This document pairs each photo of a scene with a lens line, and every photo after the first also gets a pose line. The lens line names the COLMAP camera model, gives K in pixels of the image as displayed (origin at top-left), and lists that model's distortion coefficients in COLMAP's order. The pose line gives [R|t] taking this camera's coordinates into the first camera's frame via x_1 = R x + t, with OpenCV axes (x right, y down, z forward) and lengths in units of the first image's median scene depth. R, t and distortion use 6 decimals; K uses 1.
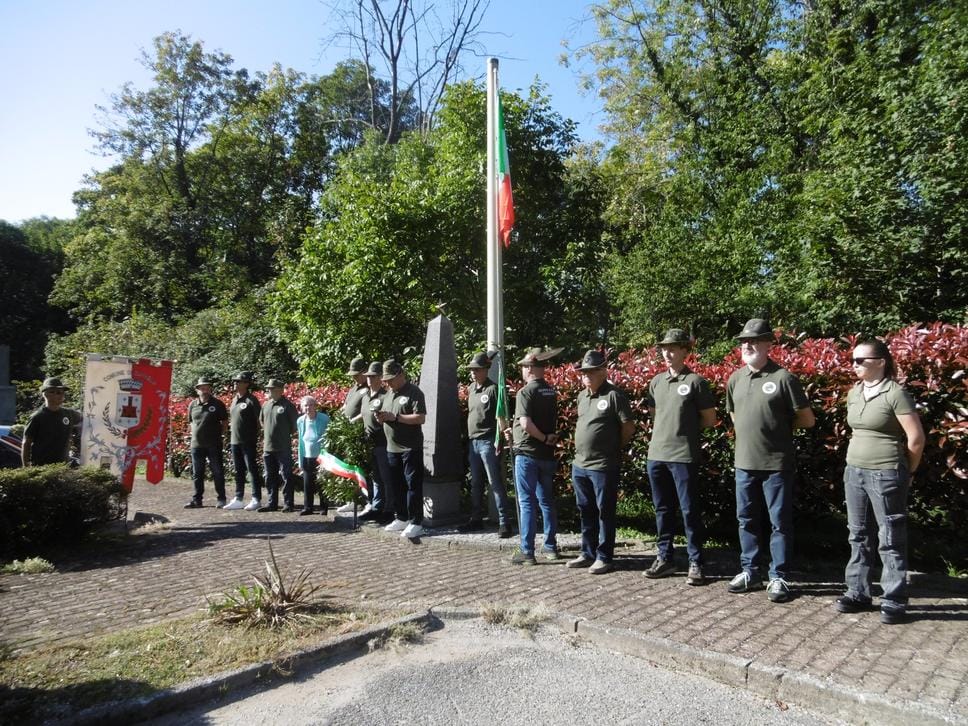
lens RADIAL K [[667.5, 0, 479.7], [0, 667.5, 366.8], [0, 0, 1]] dist [-0.011429, 0.006499]
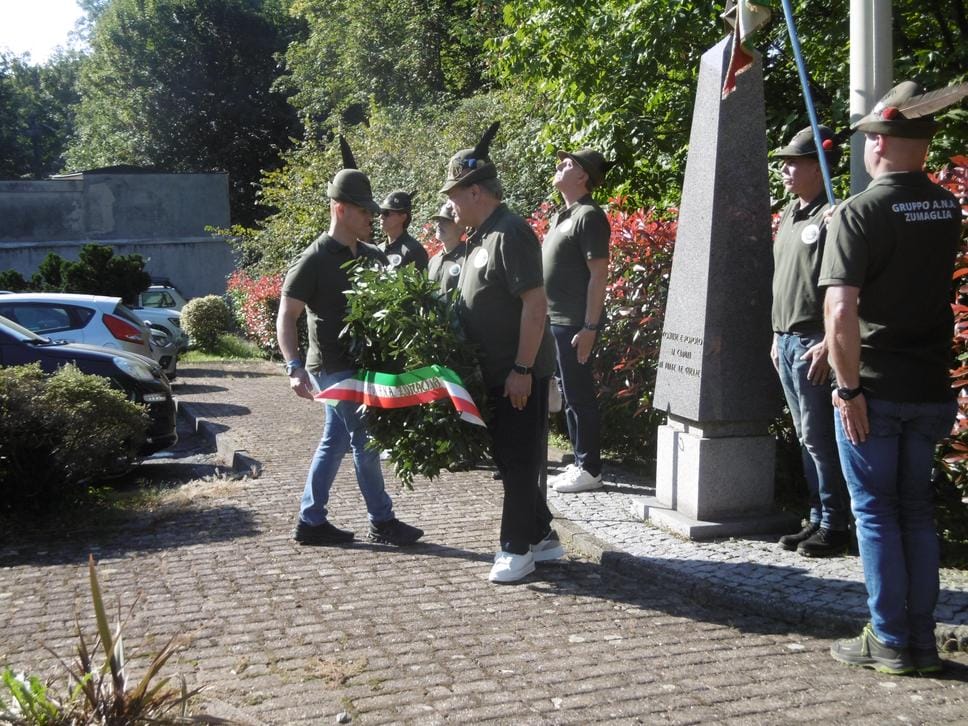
lens RADIAL K [[1193.4, 0, 488.3], [0, 1193.4, 374.0], [0, 0, 1]] dist [0.000762, 0.000000]
pose [[0.898654, 0.033831, -0.437351, 0.091479], [0.031338, 0.989523, 0.140935, 0.014857], [0.437537, -0.140358, 0.888179, 0.174903]]
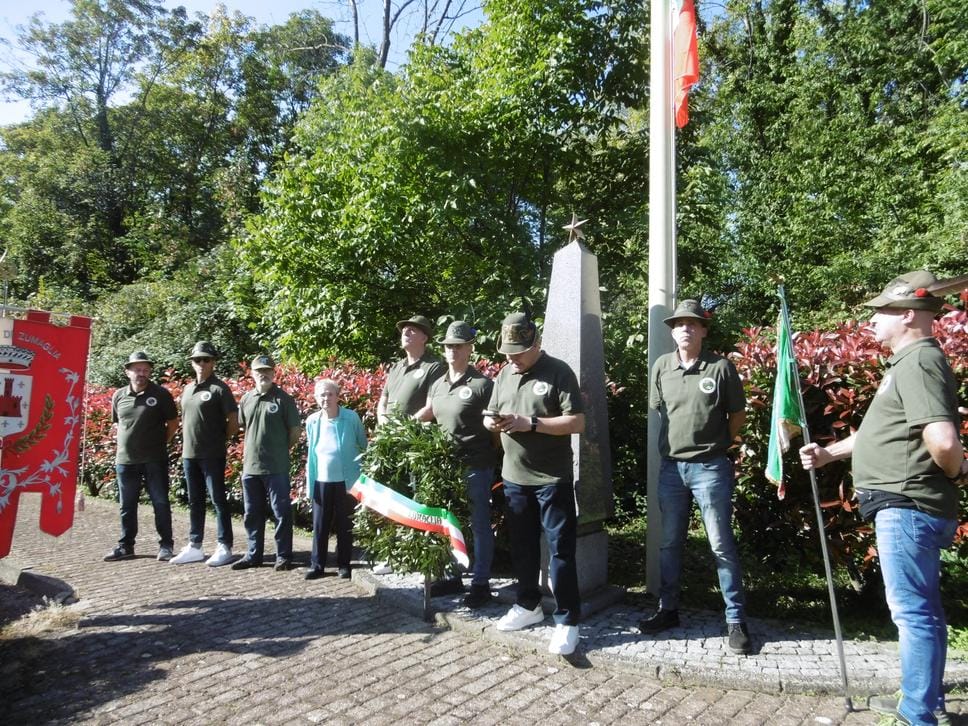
lens RADIAL K [[667.5, 0, 480.9], [0, 667.5, 367.1], [0, 0, 1]] dist [-0.011429, 0.006499]
pose [[0.995151, 0.012819, 0.097517, -0.133049], [-0.013305, 0.999902, 0.004340, 0.020181], [-0.097452, -0.005617, 0.995224, 0.295617]]
